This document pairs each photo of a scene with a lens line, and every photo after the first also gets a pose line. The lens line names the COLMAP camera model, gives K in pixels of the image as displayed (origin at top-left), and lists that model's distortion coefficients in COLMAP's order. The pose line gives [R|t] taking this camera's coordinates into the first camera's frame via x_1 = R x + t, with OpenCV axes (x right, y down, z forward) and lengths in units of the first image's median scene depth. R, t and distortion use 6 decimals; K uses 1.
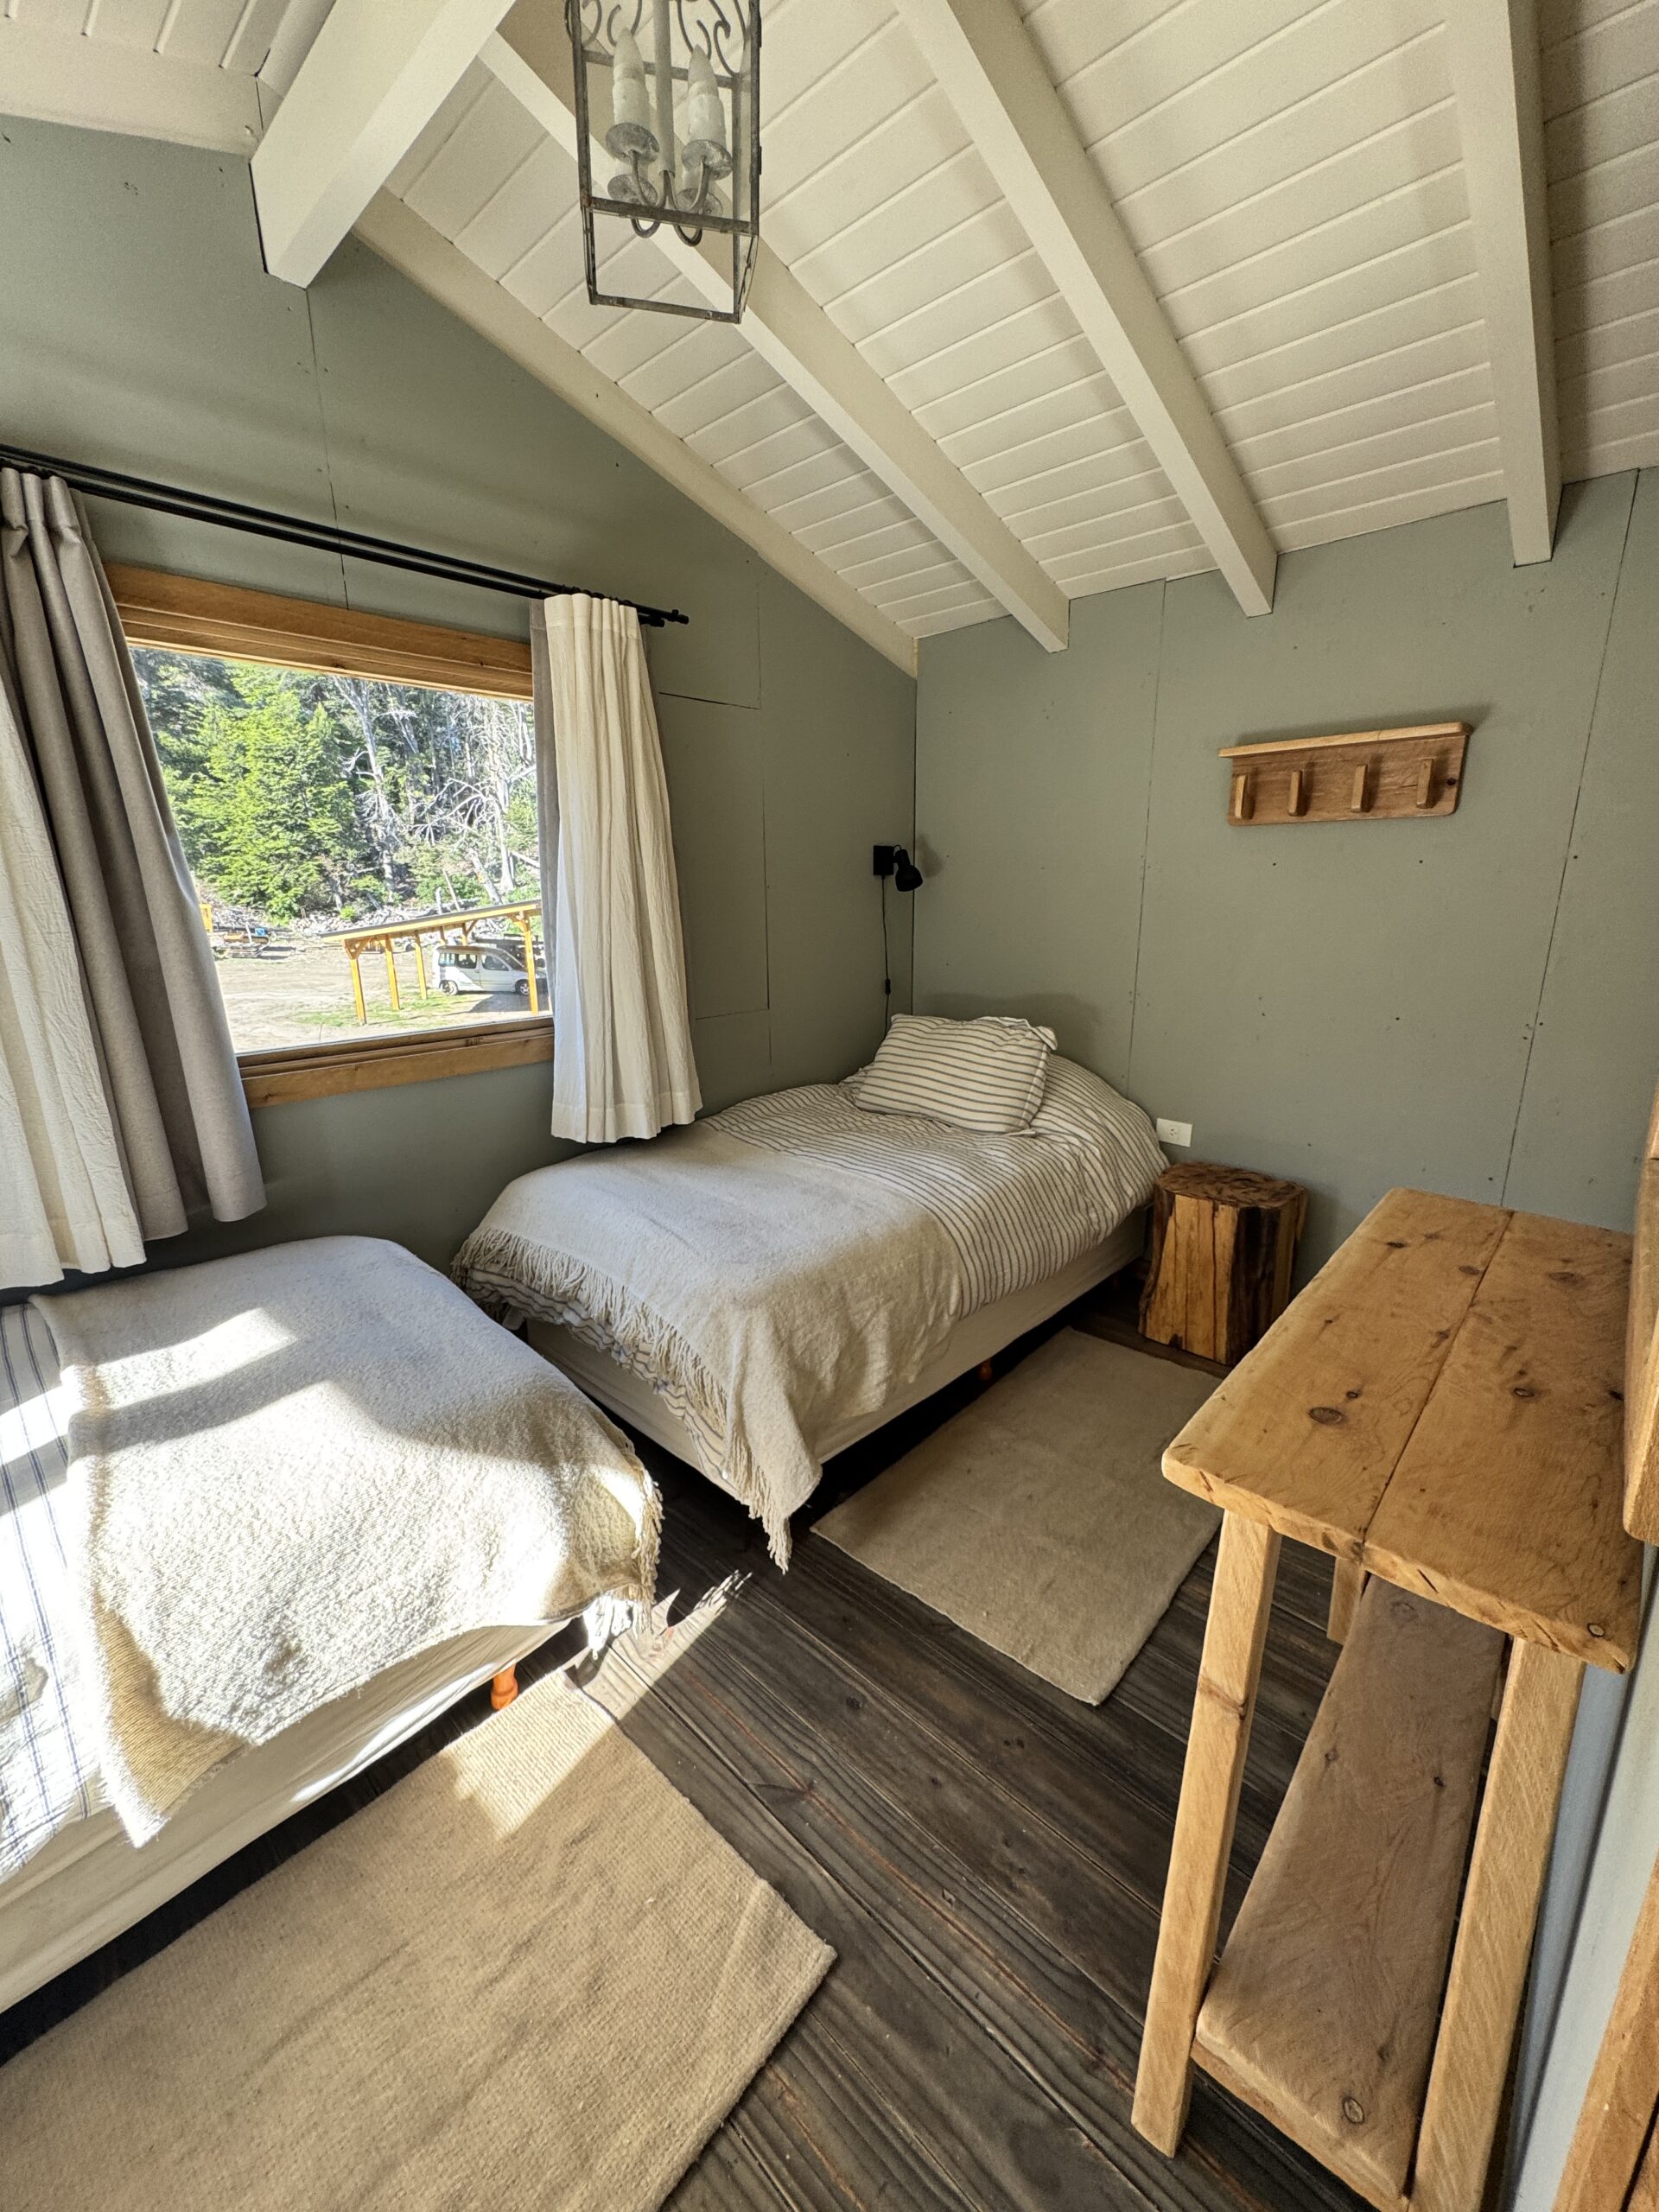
lens RADIAL K [[883.8, 0, 838.9], [0, 883.8, 1112.1], [0, 0, 1]] dist [-0.001839, 0.001062]
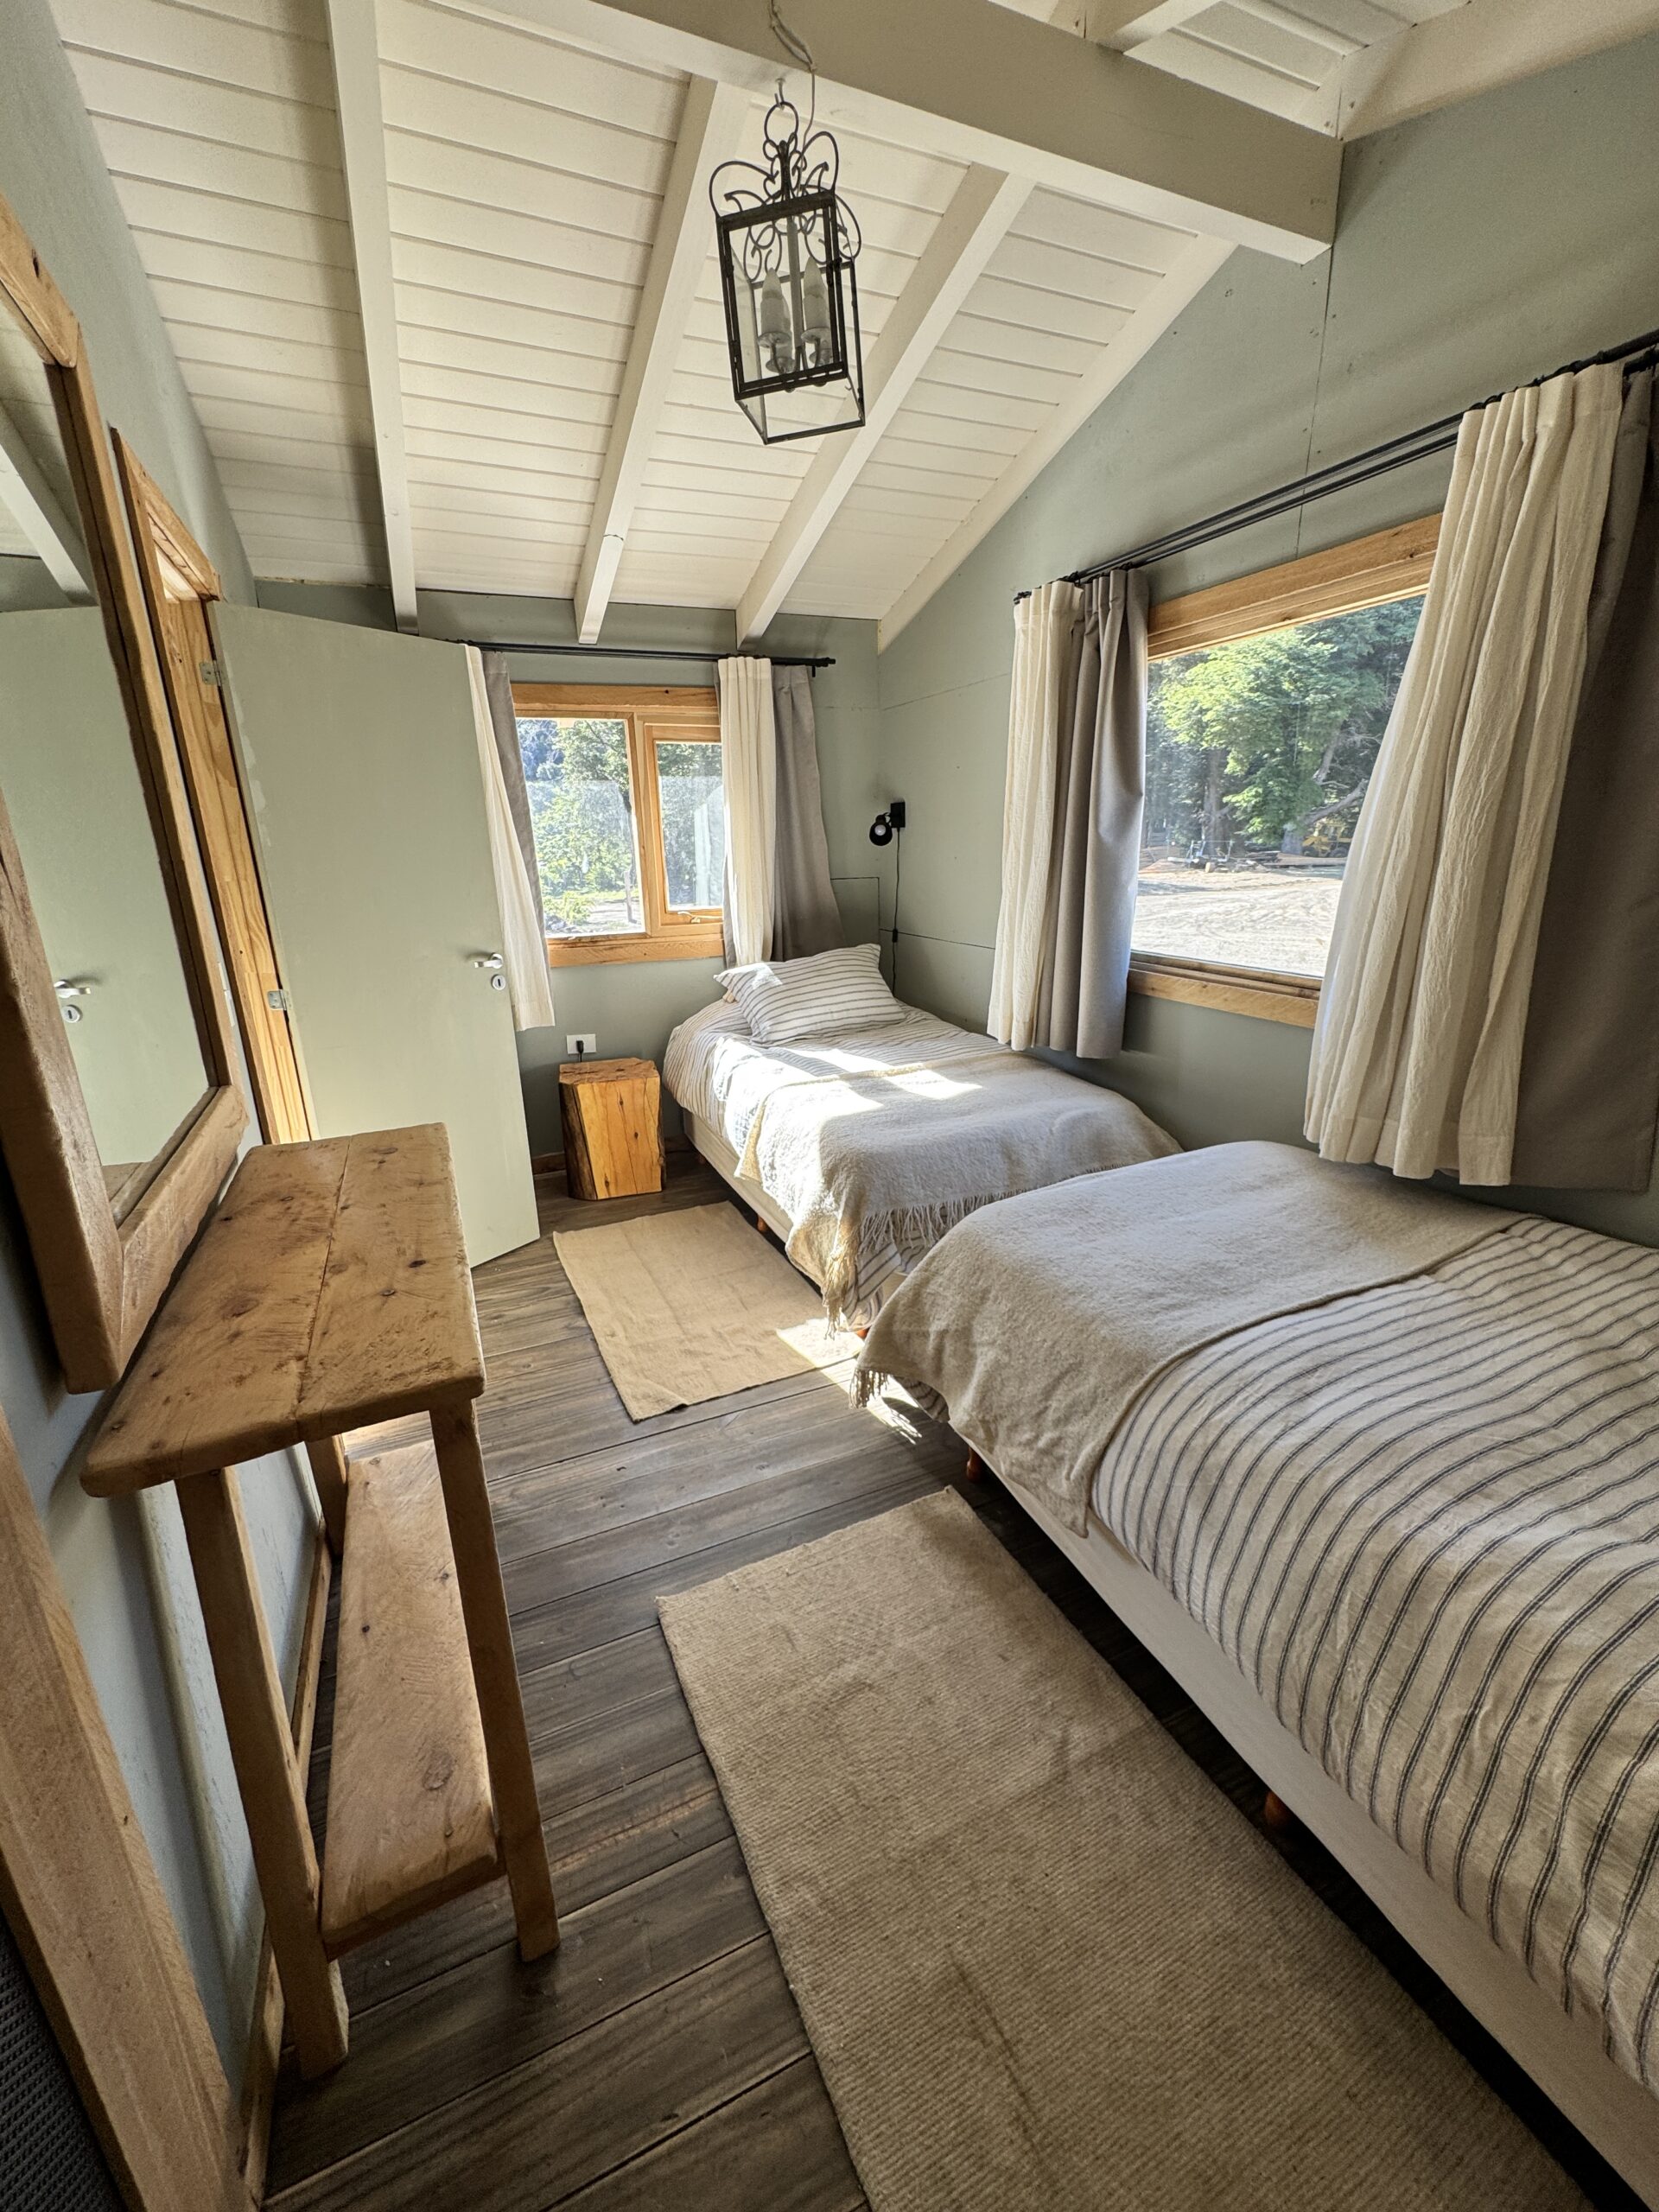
lens RADIAL K [[883.8, 0, 824.6], [0, 883.8, 1108.9], [0, 0, 1]] dist [-0.001839, 0.001062]
pose [[-0.389407, 0.289406, -0.874418, 0.997433], [-0.210499, 0.896266, 0.390380, -0.352842], [0.896689, 0.336081, -0.288093, 1.301241]]
